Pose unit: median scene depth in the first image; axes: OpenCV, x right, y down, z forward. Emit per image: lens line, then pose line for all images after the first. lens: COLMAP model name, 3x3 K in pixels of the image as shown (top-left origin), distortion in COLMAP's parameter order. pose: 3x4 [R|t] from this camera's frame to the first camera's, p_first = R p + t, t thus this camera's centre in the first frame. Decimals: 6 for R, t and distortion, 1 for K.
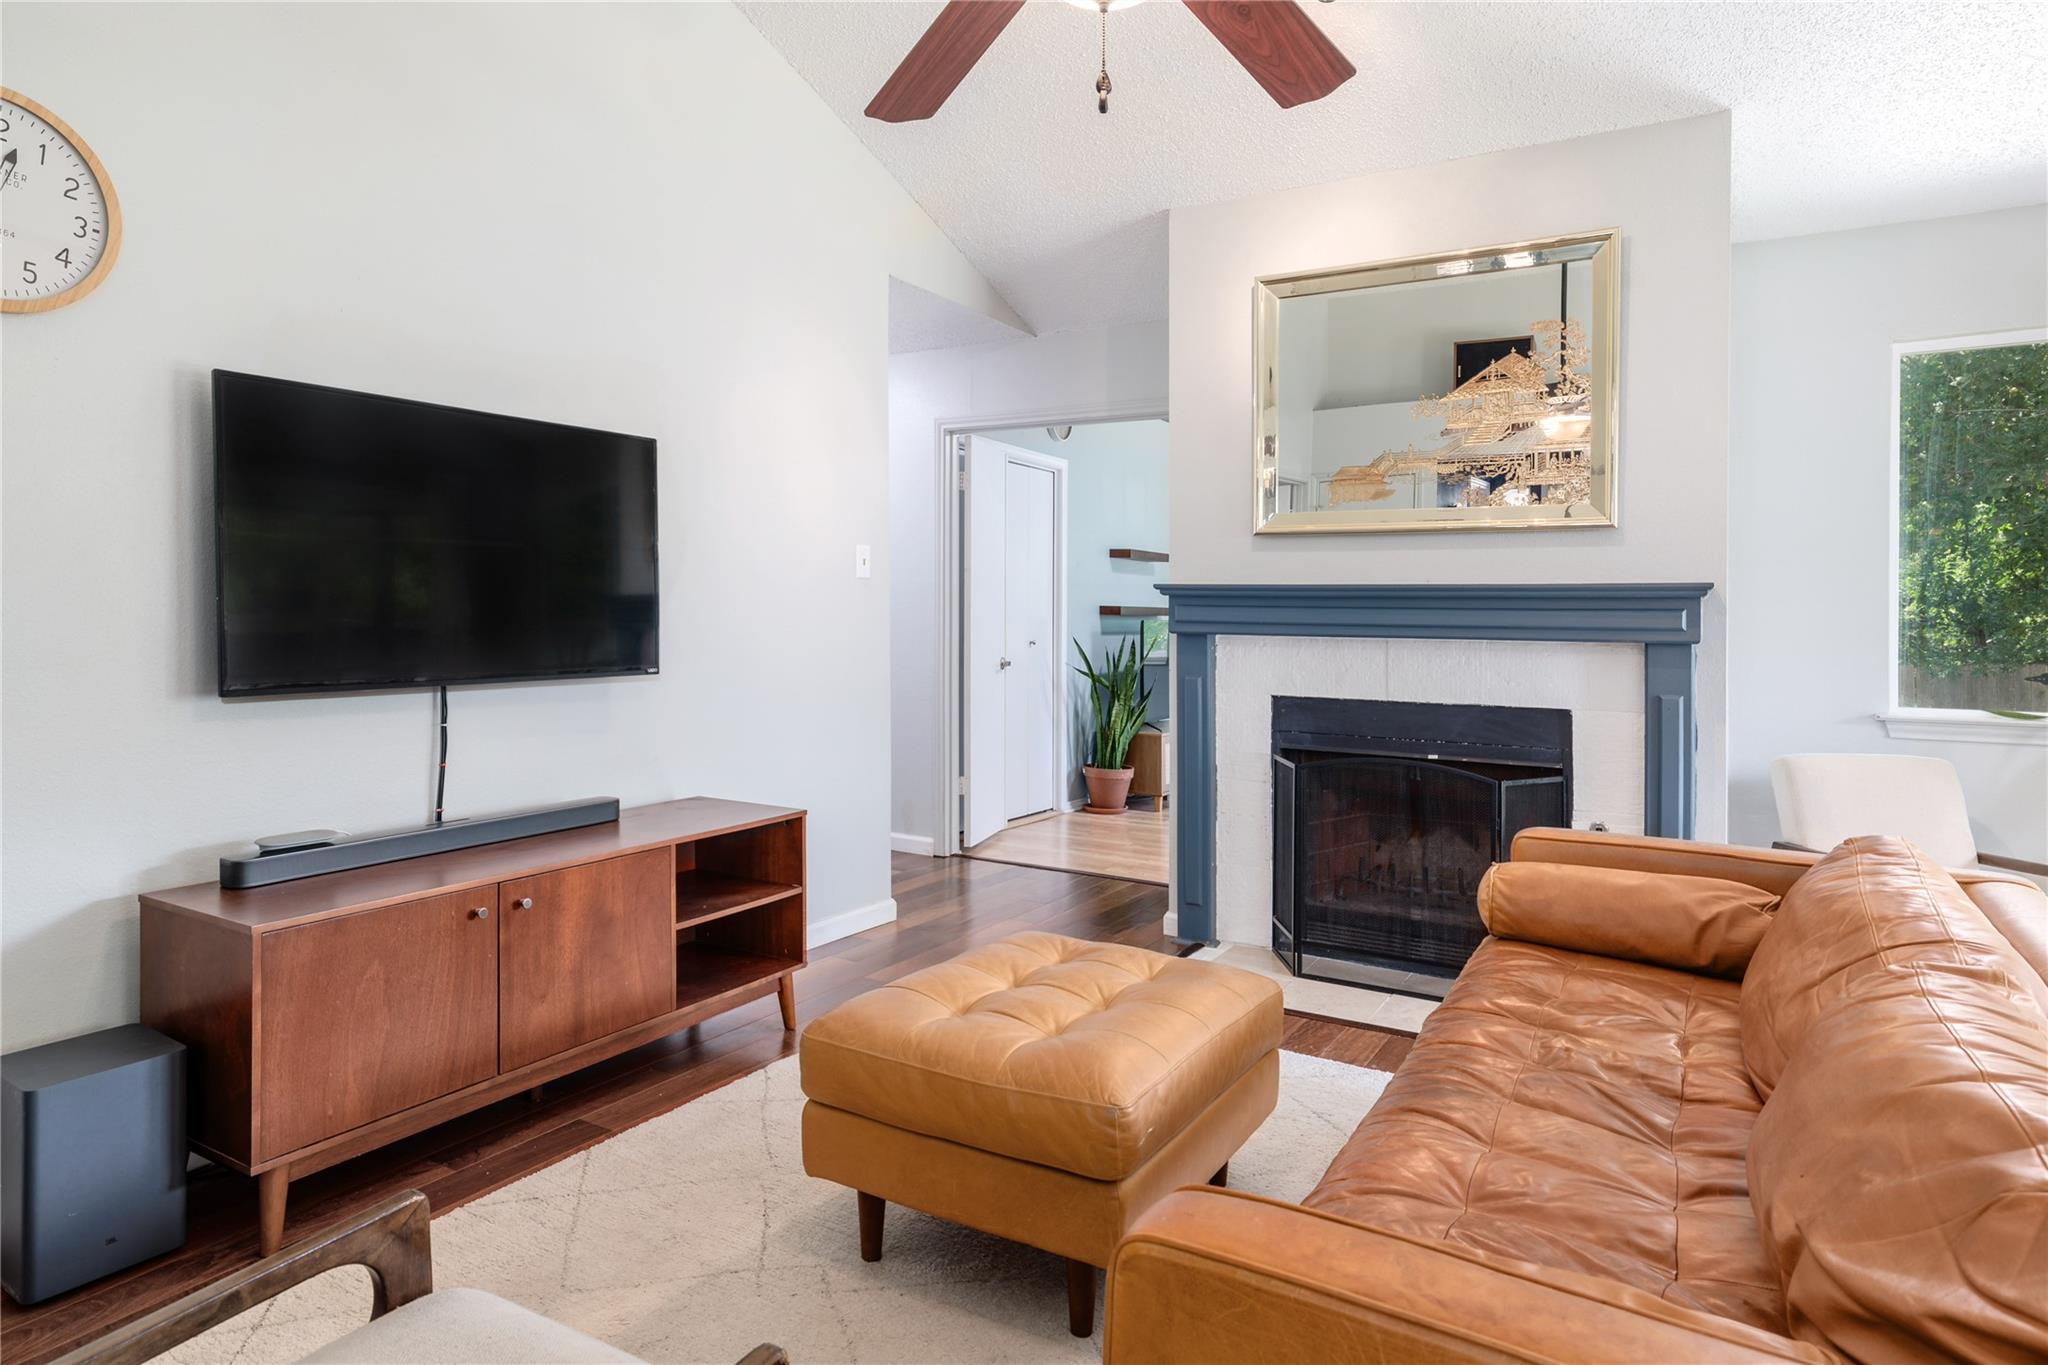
lens RADIAL K [[1191.8, 0, 1022.0], [0, 1191.8, 638.4], [0, 0, 1]] dist [0.033676, 0.004719]
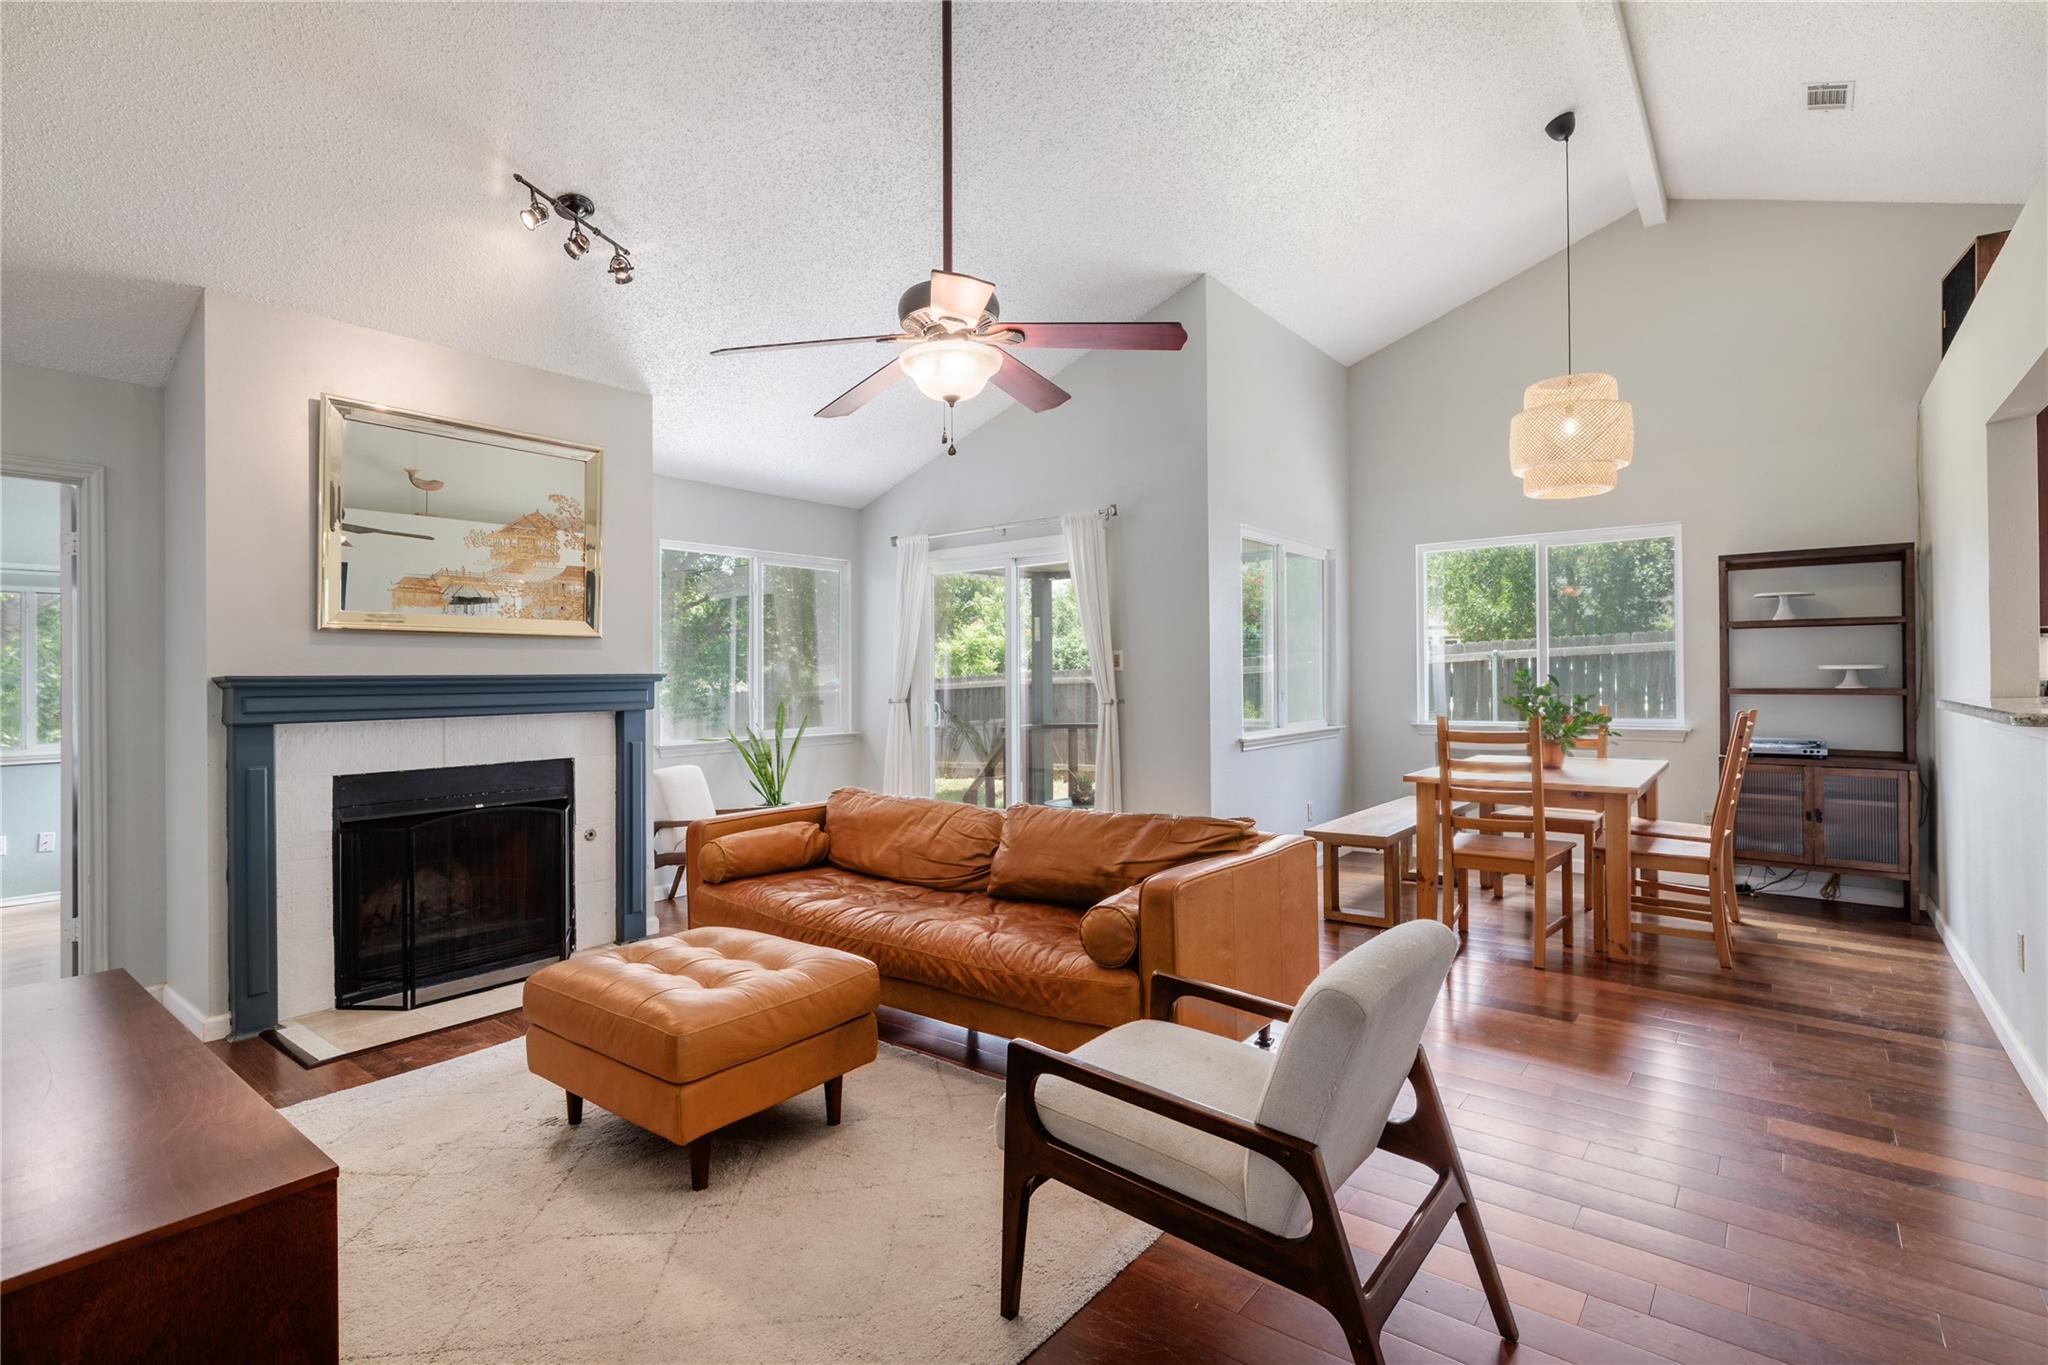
lens RADIAL K [[991.2, 0, 1025.5], [0, 991.2, 699.1], [0, 0, 1]] dist [-0.009451, 0.001734]
pose [[0.138290, -0.036926, 0.989703, -0.695006], [0.042817, 0.998593, 0.031275, -0.028478], [-0.989466, 0.038051, 0.139677, 0.277662]]
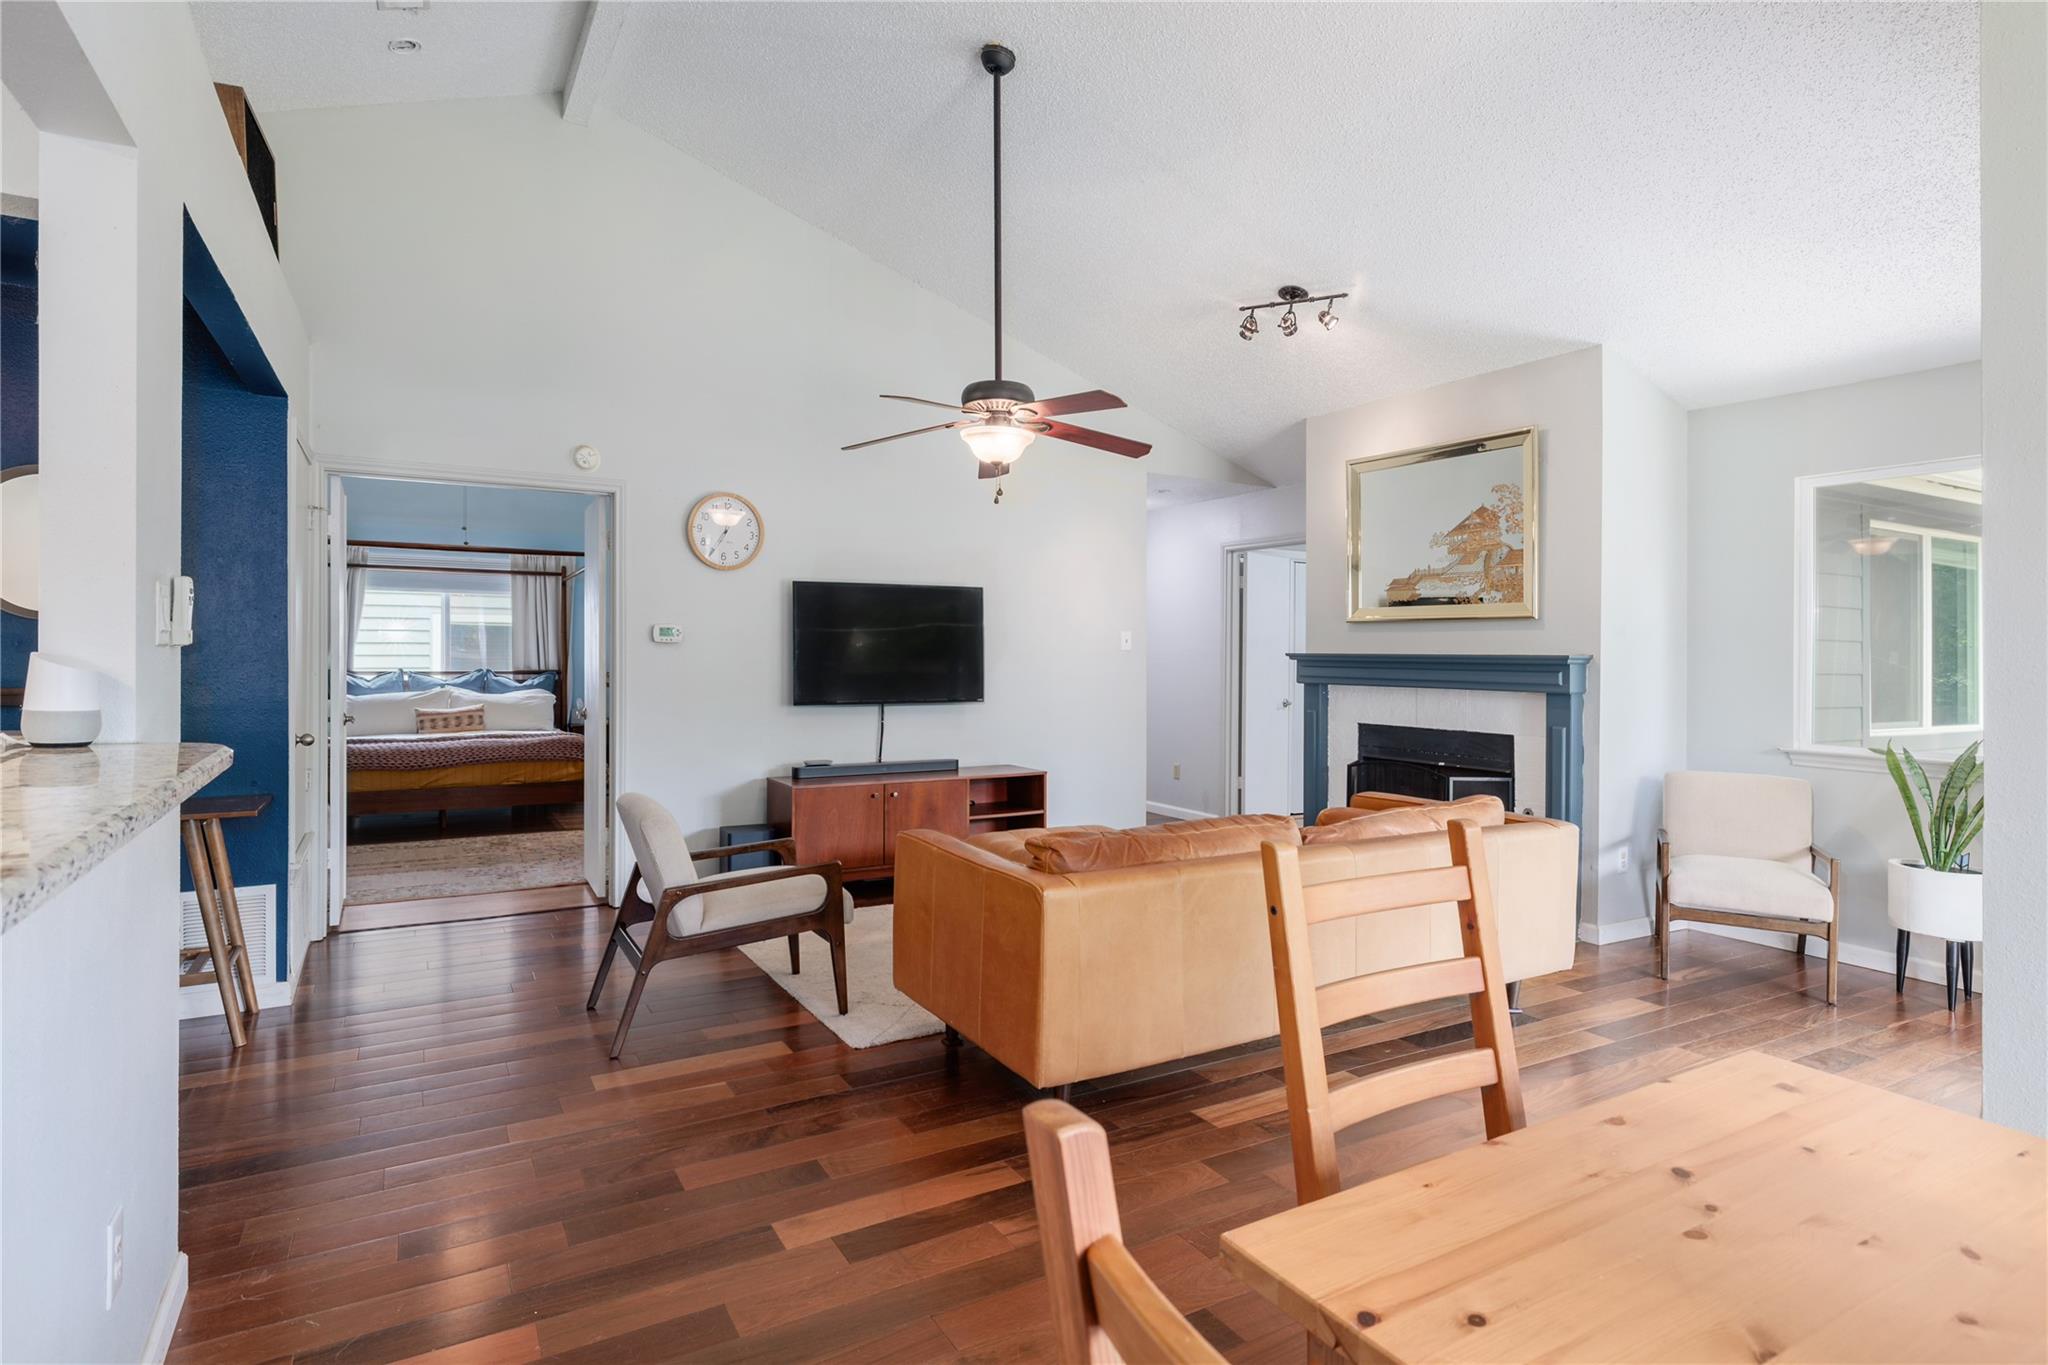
lens RADIAL K [[1031.8, 0, 1027.5], [0, 1031.8, 679.8], [0, 0, 1]] dist [-0.002458, 0.000037]
pose [[0.876152, 0.005155, -0.482007, 0.562774], [-0.006918, 0.999974, -0.001881, -0.004956], [0.481985, 0.004982, 0.876165, -0.469246]]
